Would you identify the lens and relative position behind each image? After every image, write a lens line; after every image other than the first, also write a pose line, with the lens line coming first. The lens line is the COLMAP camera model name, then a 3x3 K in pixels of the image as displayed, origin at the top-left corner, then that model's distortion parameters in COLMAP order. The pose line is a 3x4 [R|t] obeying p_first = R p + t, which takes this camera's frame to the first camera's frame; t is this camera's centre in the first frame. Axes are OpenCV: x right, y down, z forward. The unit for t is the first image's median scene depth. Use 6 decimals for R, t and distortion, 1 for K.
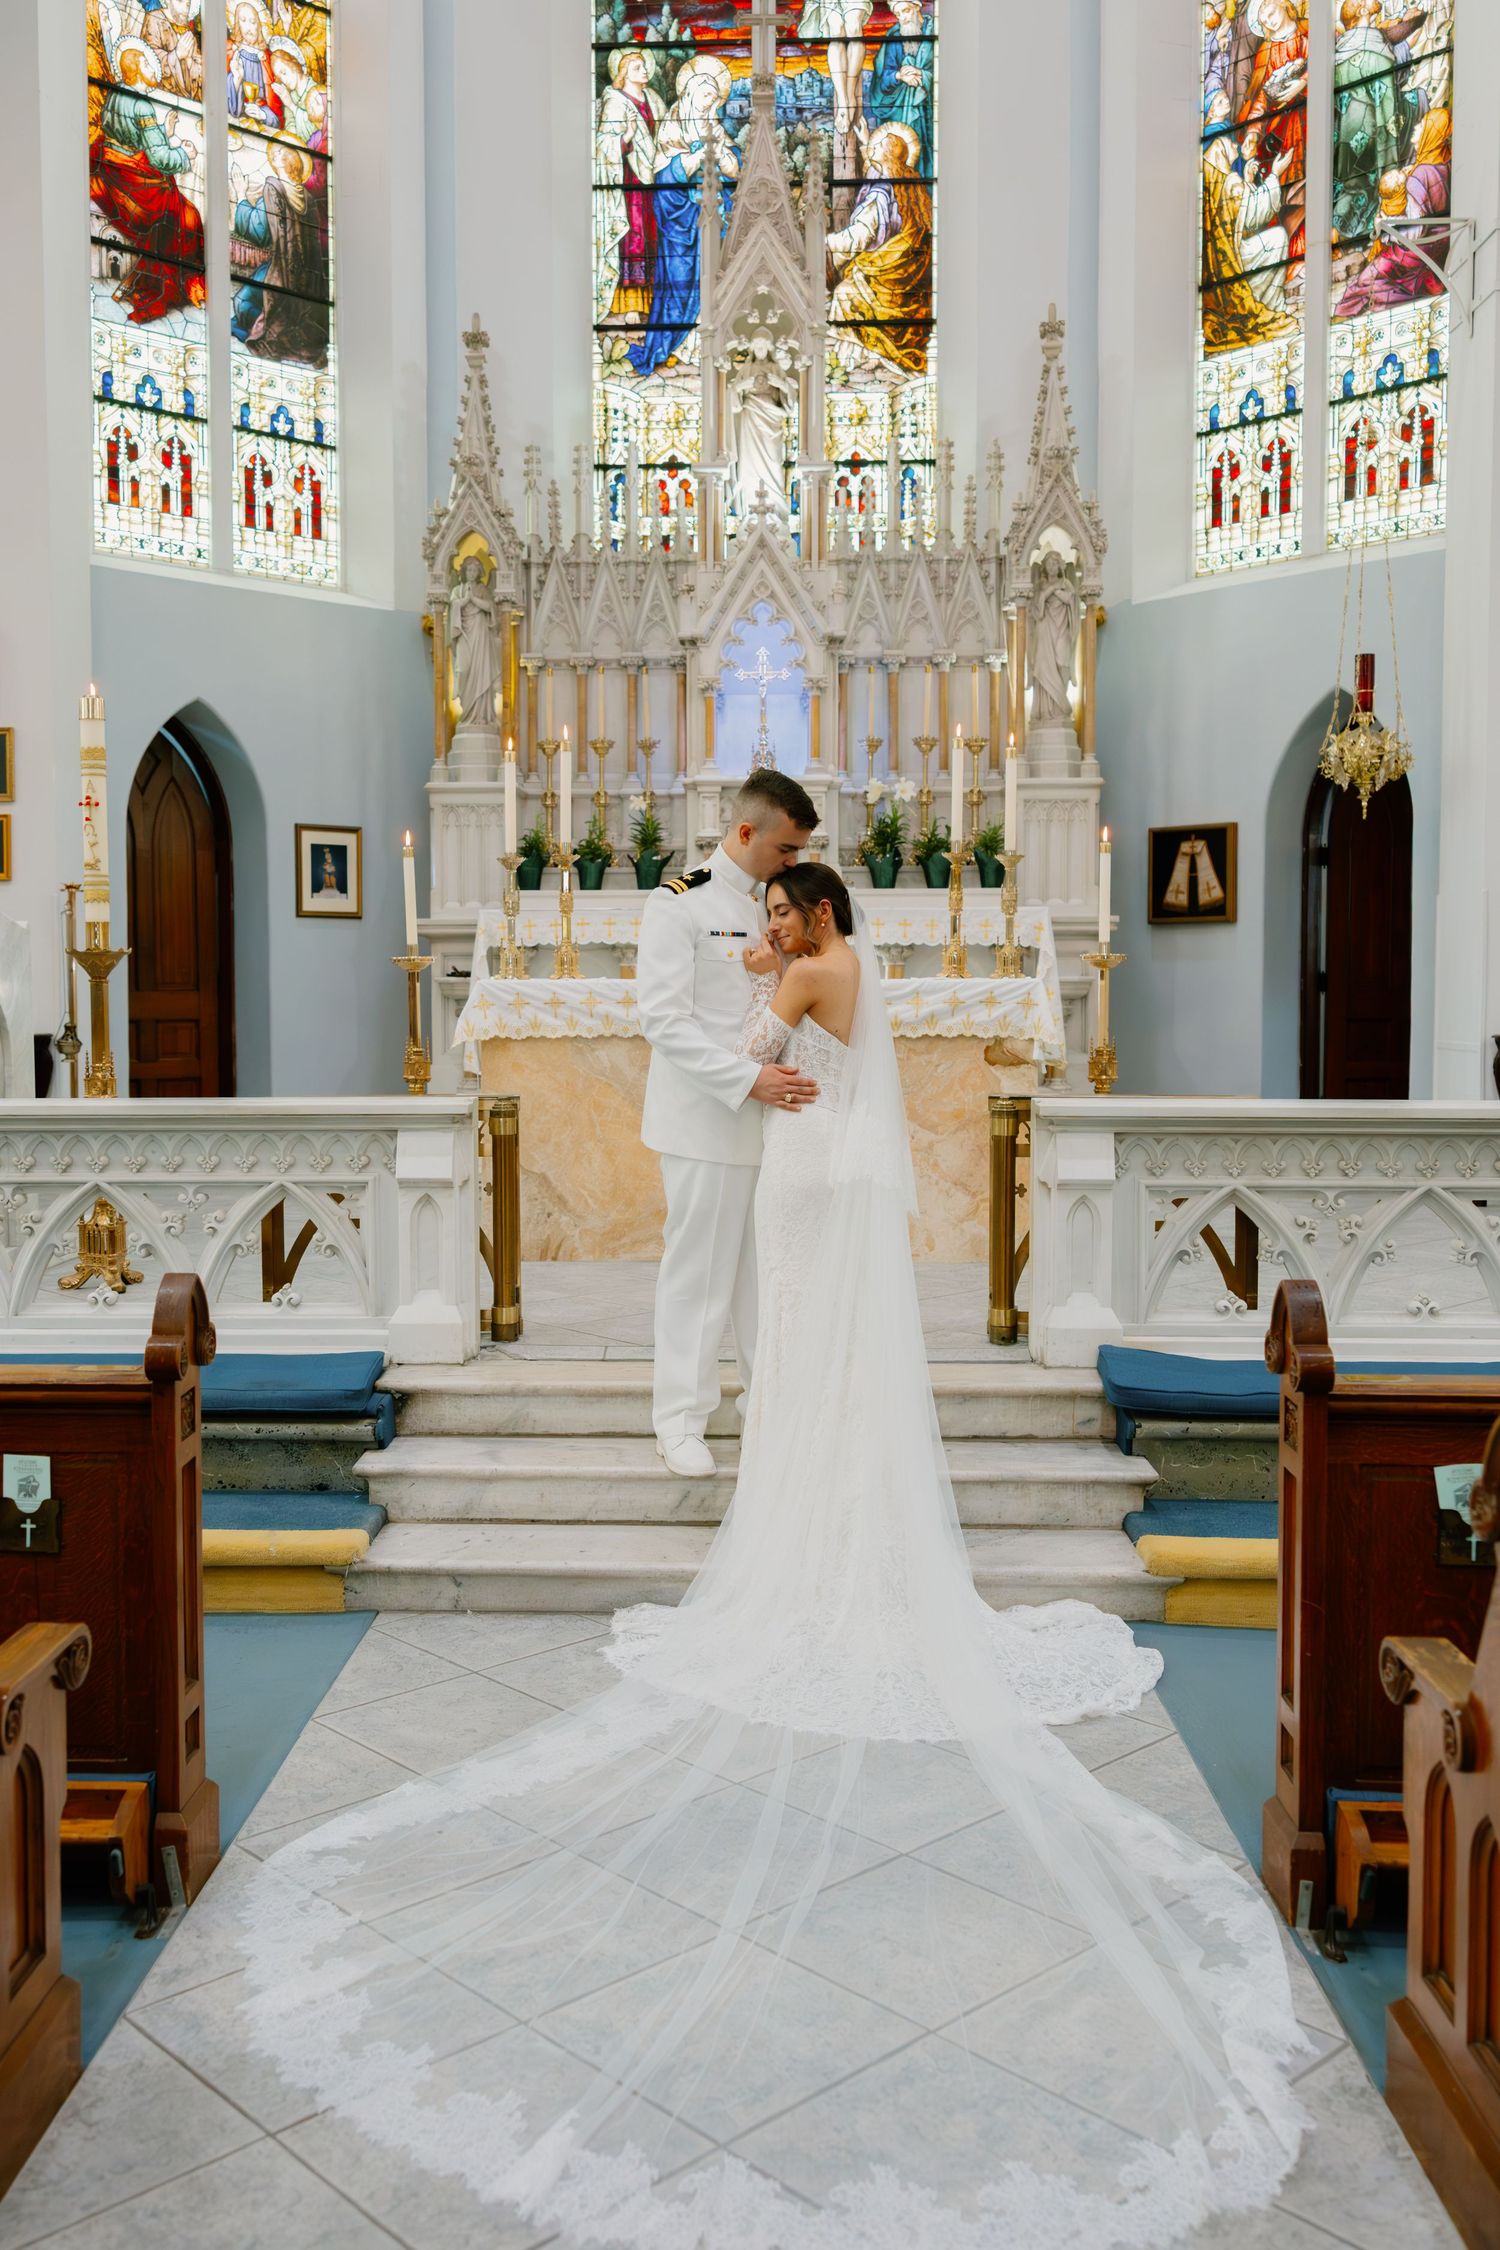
lens RADIAL K [[1851.0, 0, 716.6], [0, 1851.0, 1062.1], [0, 0, 1]] dist [0.005951, 0.002239]
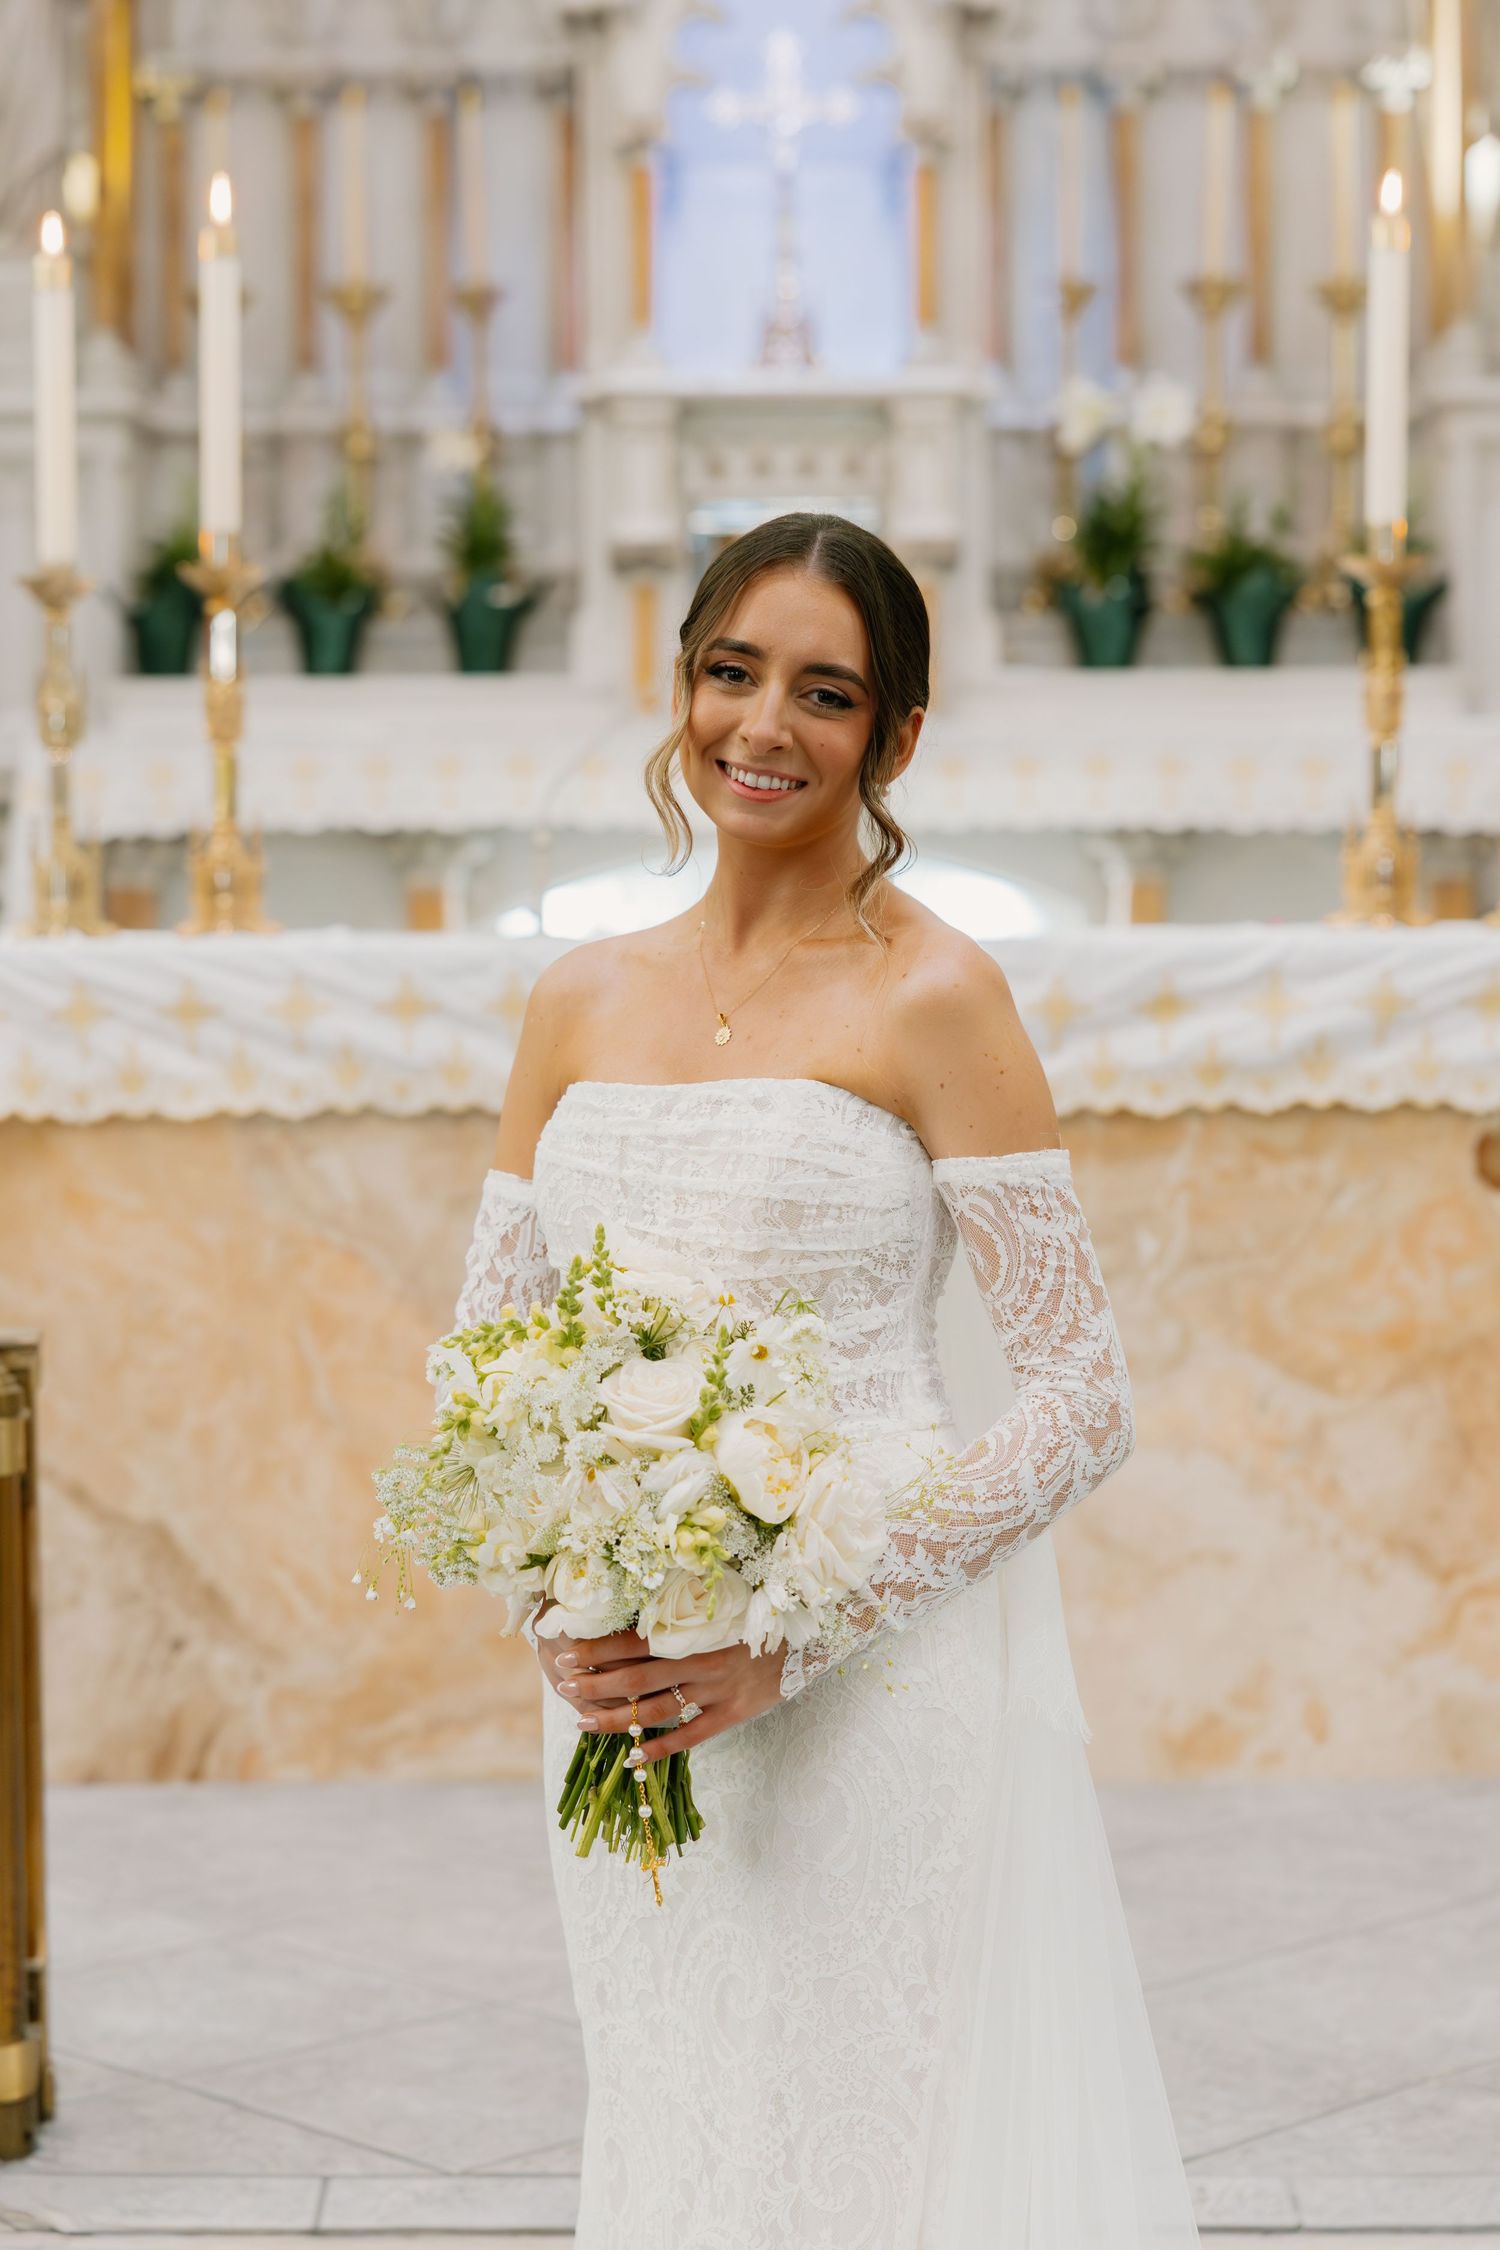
lens RADIAL K [[4153.7, 0, 790.5], [0, 4153.7, 1122.1], [0, 0, 1]] dist [0.011952, -0.039447]
pose [[0.999457, -0.005813, 0.032442, -0.002205], [0.005480, 0.999931, 0.010351, -0.011417], [-0.032500, -0.010167, 0.999420, 0.148635]]
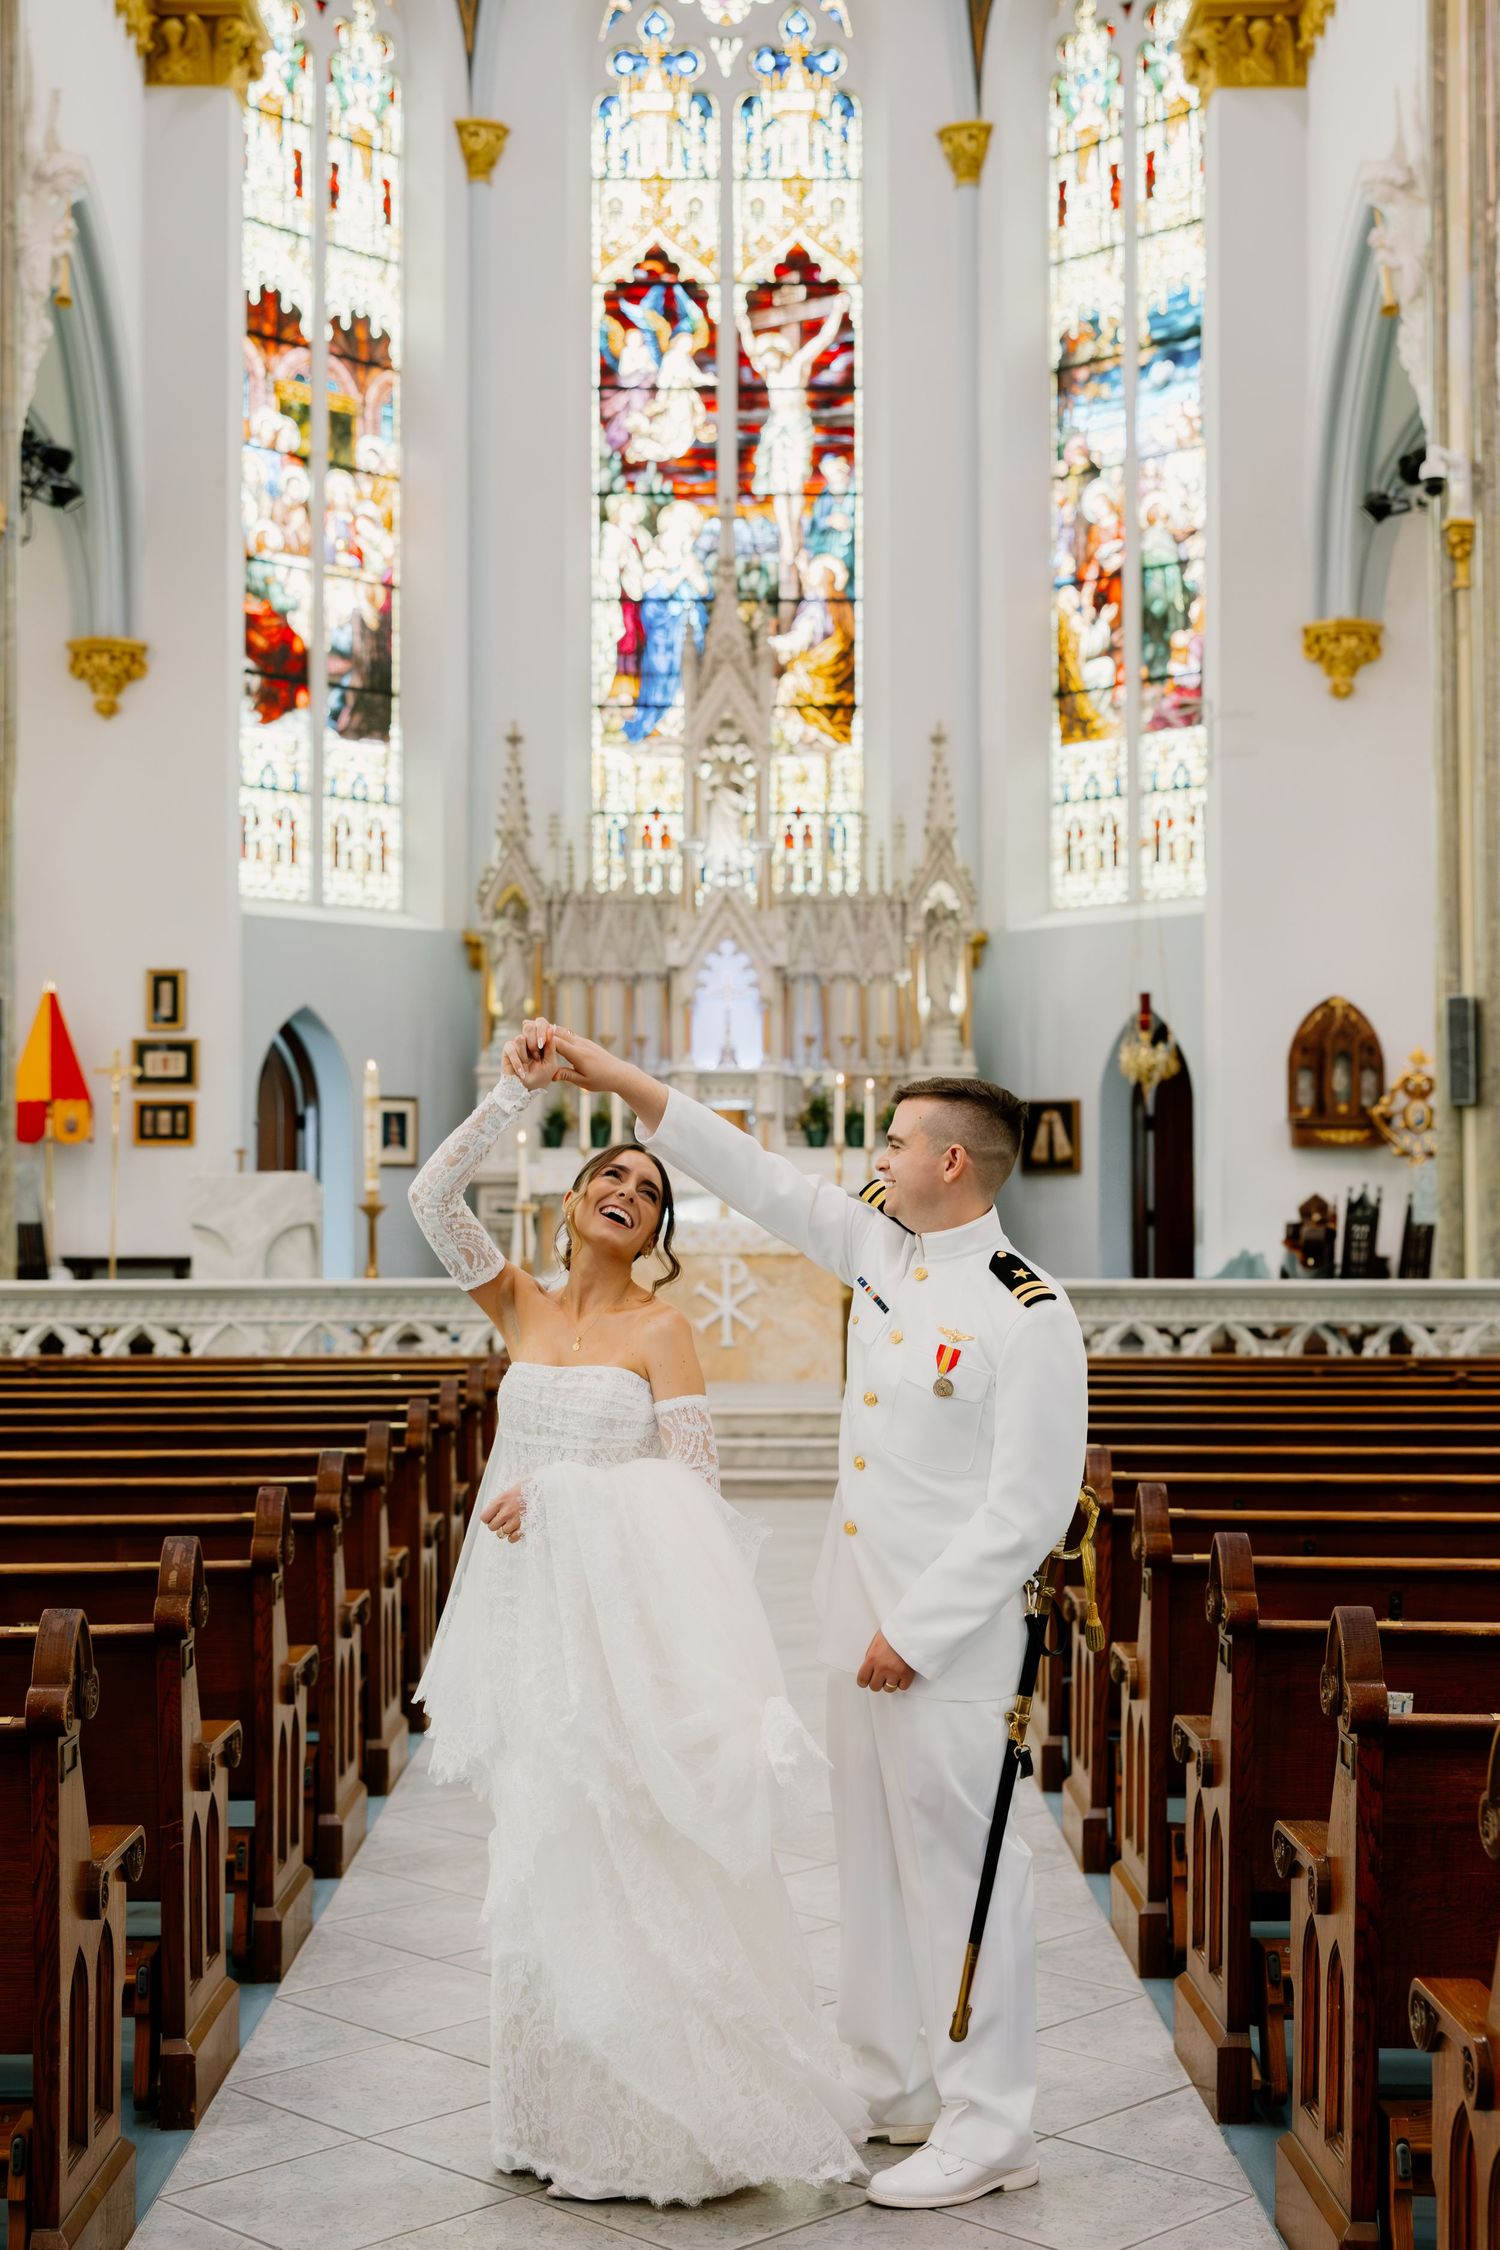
lens RADIAL K [[2684.4, 0, 683.9], [0, 2684.4, 980.6], [0, 0, 1]] dist [0.011551, 0.018770]
pose [[0.999937, 0.002133, 0.011055, -0.028159], [-0.000721, 0.992003, -0.126214, 0.031119], [-0.011235, 0.126198, 0.991941, -0.932836]]
